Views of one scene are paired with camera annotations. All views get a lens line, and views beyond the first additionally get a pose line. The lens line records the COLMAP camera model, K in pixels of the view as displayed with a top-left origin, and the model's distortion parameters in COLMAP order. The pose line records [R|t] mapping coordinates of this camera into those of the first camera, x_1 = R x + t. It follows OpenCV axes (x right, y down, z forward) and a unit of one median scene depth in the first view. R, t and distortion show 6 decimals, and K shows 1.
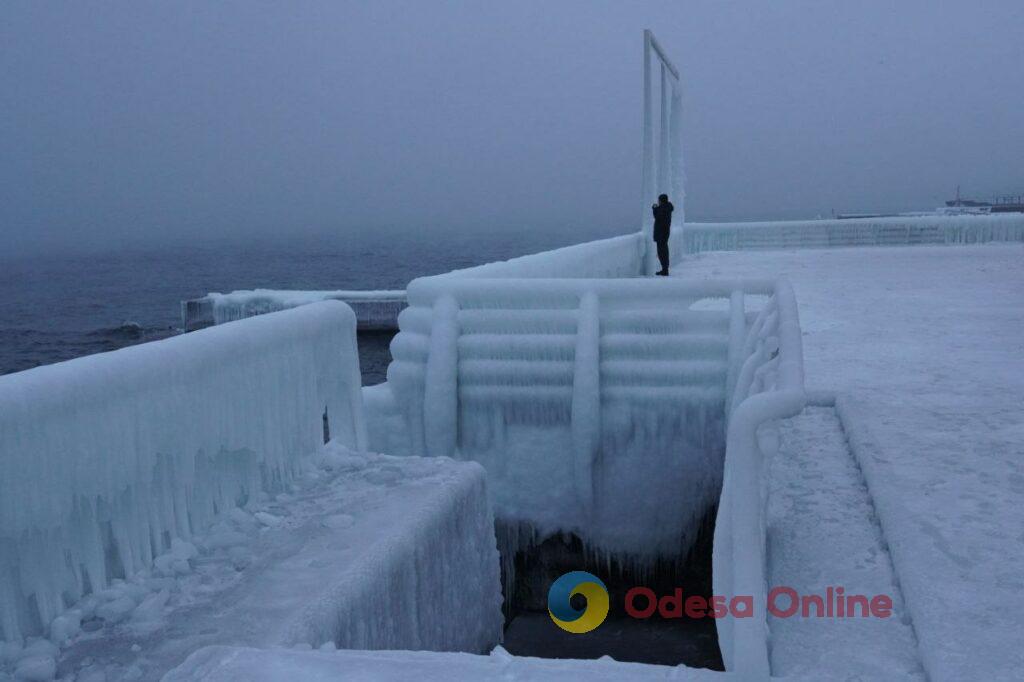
lens RADIAL K [[1055.6, 0, 539.7], [0, 1055.6, 345.3], [0, 0, 1]] dist [-0.015316, 0.000704]
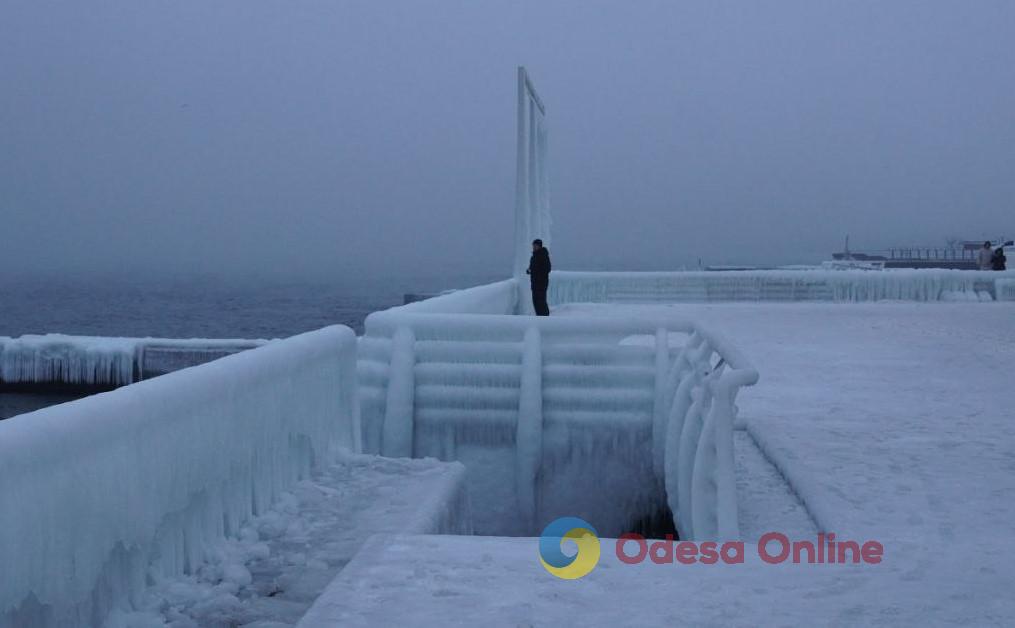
lens RADIAL K [[1320.0, 0, 420.4], [0, 1320.0, 195.4], [0, 0, 1]] dist [-0.020142, 0.016604]
pose [[0.997668, 0.030920, 0.060851, -0.163213], [-0.020189, 0.985295, -0.169663, 0.052889], [-0.065202, 0.168039, 0.983622, -0.415727]]
